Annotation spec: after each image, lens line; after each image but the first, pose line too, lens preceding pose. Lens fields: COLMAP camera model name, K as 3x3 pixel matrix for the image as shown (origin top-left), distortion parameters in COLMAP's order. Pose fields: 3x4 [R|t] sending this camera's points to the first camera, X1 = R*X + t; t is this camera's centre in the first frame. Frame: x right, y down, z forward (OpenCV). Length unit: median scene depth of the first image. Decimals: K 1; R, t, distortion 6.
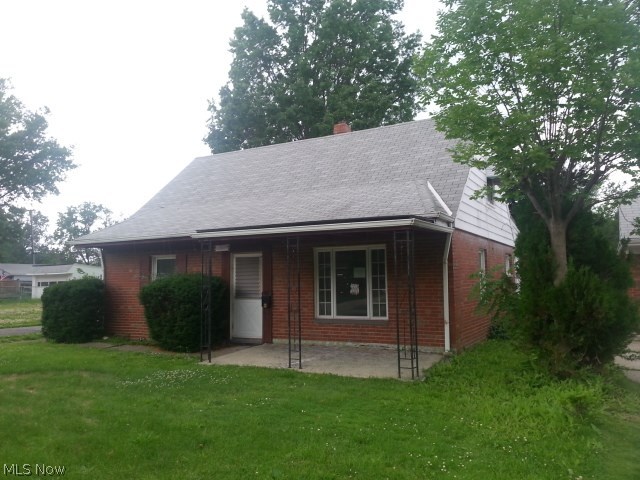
lens RADIAL K [[504.3, 0, 317.0], [0, 504.3, 239.1], [0, 0, 1]] dist [0.054425, -0.002135]
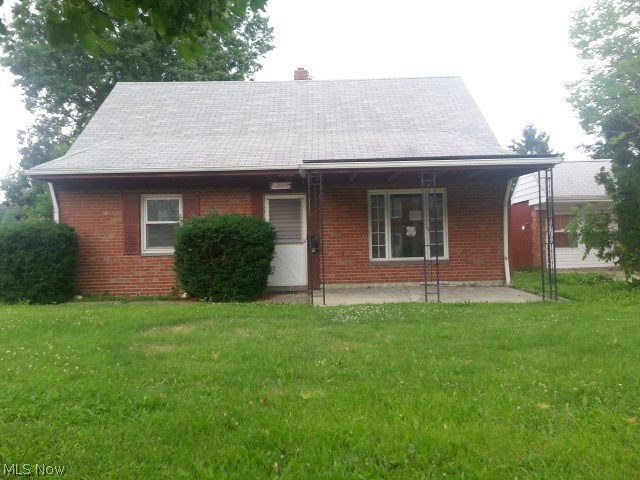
lens RADIAL K [[504.3, 0, 317.0], [0, 504.3, 239.1], [0, 0, 1]] dist [0.054425, -0.002135]
pose [[0.884581, 0.003106, 0.466376, -0.559928], [-0.029109, 0.998396, 0.048562, 0.068464], [-0.465477, -0.056533, 0.883253, 0.174749]]
